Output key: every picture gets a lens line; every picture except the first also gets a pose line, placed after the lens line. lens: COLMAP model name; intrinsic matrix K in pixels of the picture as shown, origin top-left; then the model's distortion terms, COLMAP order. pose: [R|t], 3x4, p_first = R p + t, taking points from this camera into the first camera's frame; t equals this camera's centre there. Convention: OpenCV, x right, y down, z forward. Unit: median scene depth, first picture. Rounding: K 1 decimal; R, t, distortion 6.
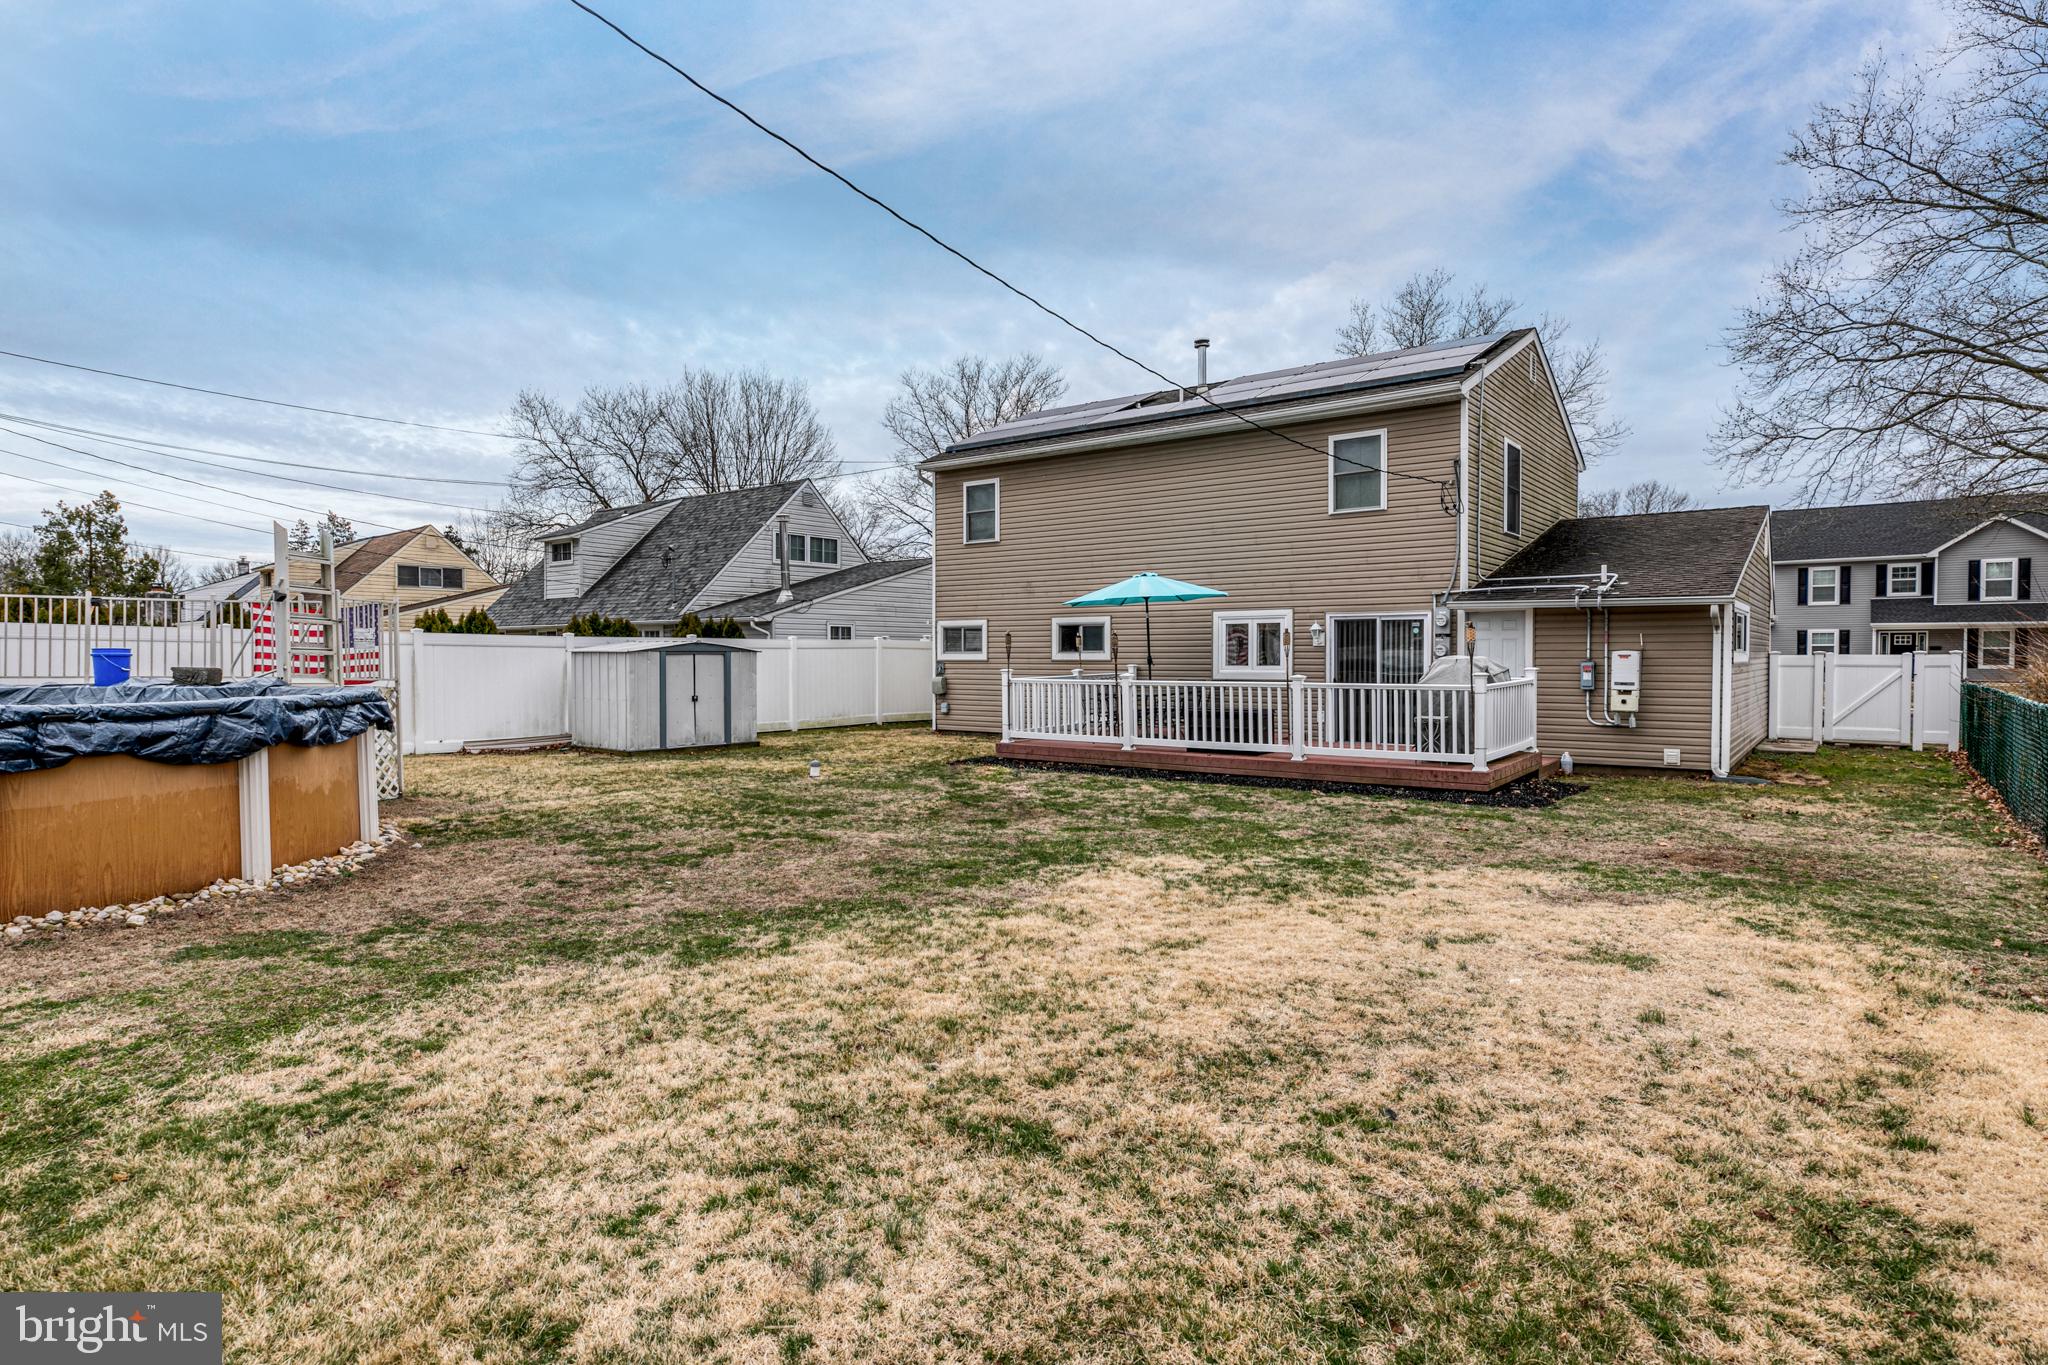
lens RADIAL K [[1098.5, 0, 1024.0], [0, 1098.5, 682.5], [0, 0, 1]] dist [0.000962, 0.000048]
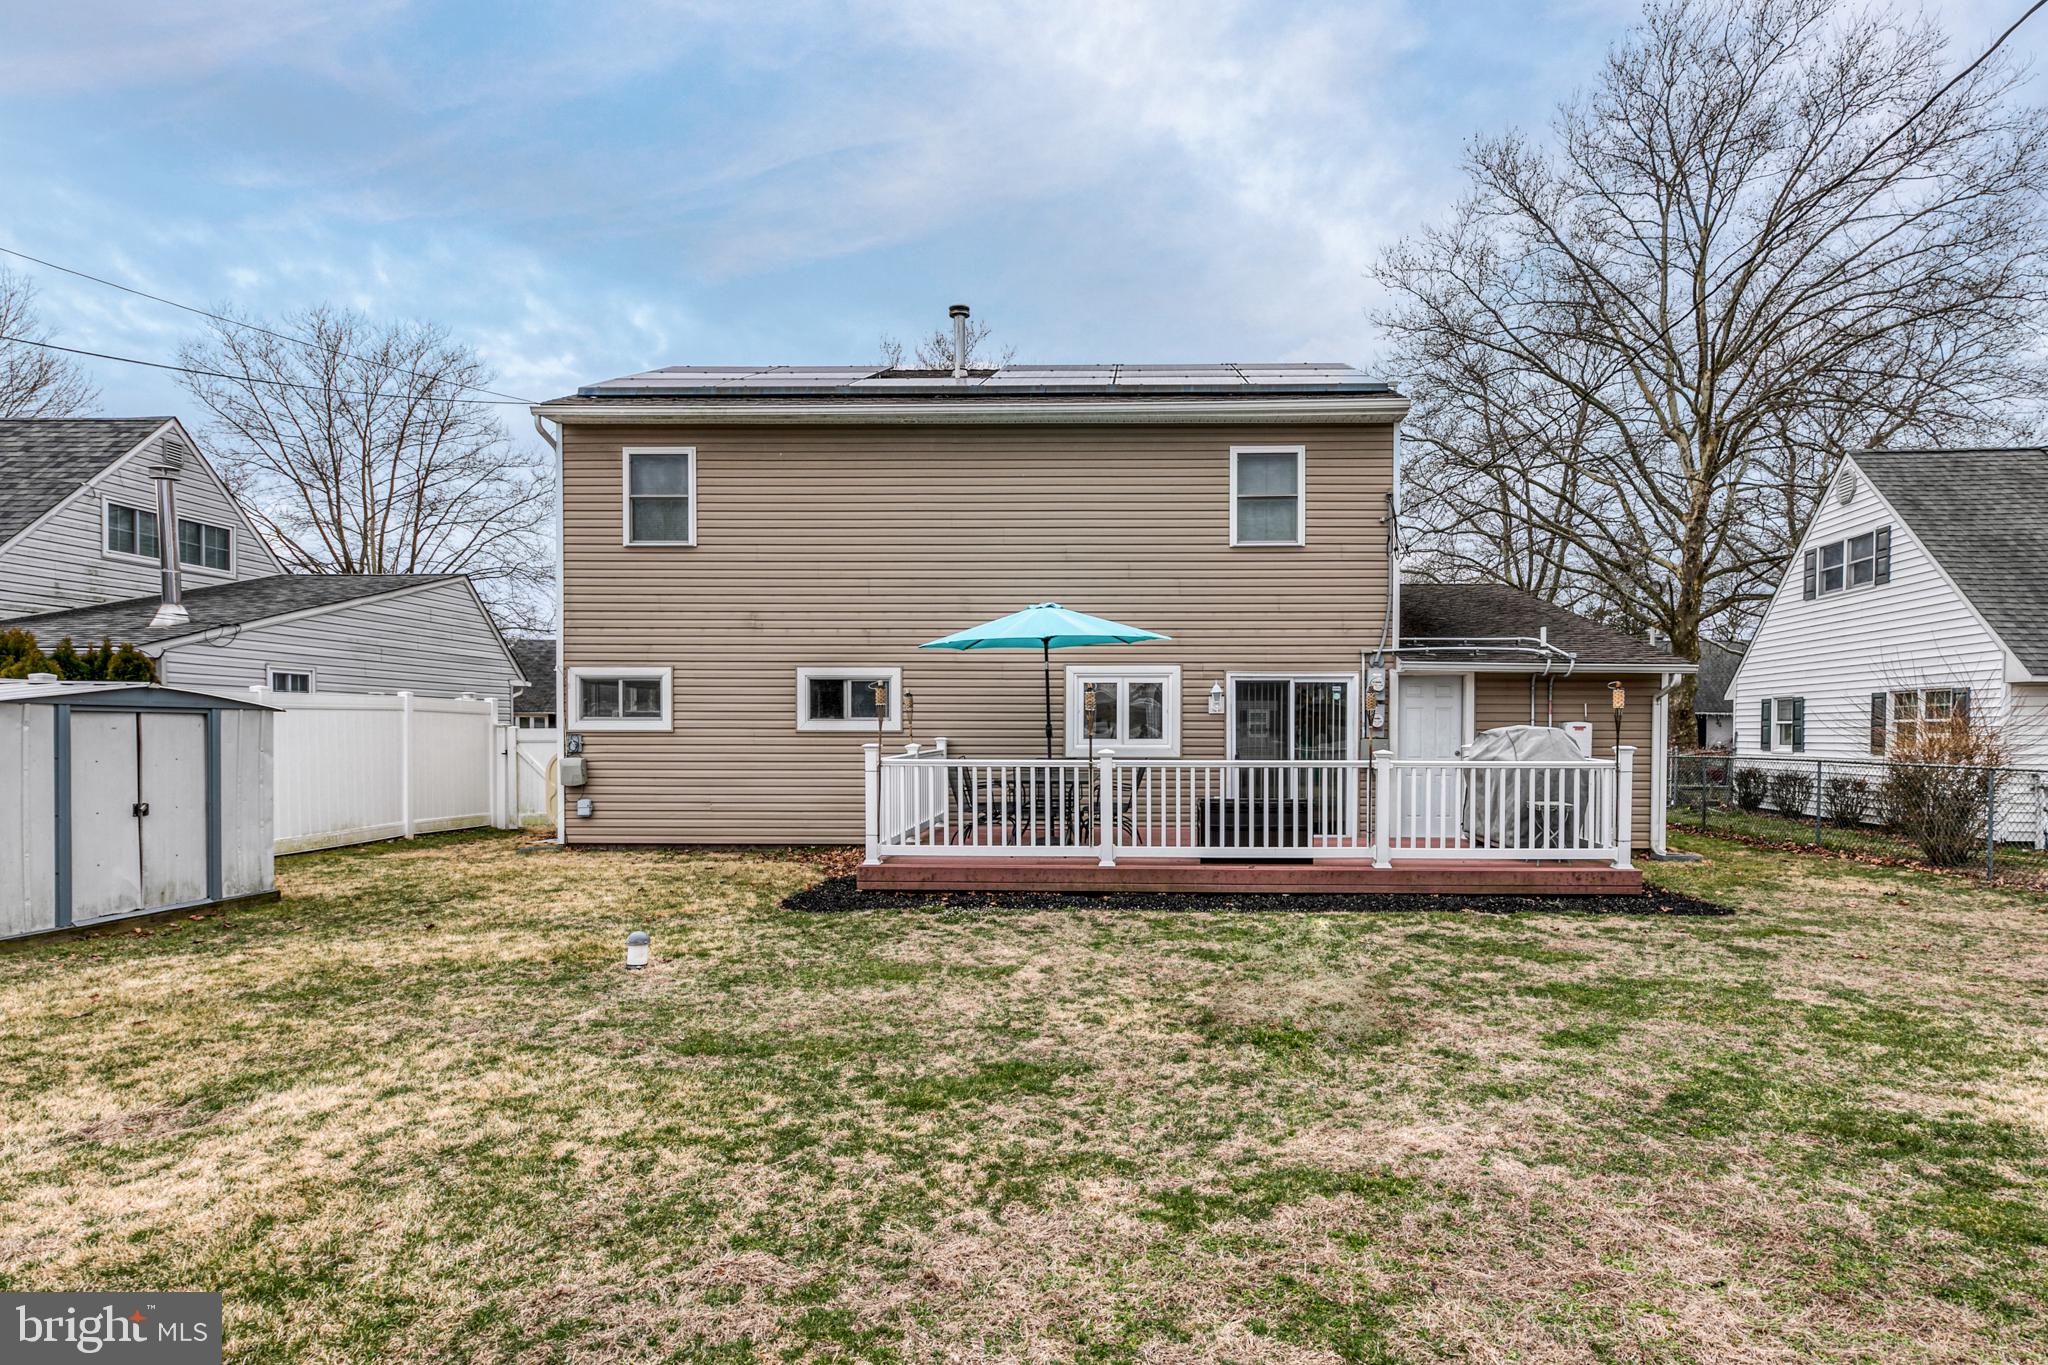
lens RADIAL K [[1144.7, 0, 1146.1], [0, 1144.7, 749.1], [0, 0, 1]] dist [0.006510, 0.000229]
pose [[0.808058, -0.004453, 0.589086, -0.247997], [0.010256, 0.999926, -0.006510, -0.003280], [-0.589013, 0.011302, 0.808044, 0.369419]]
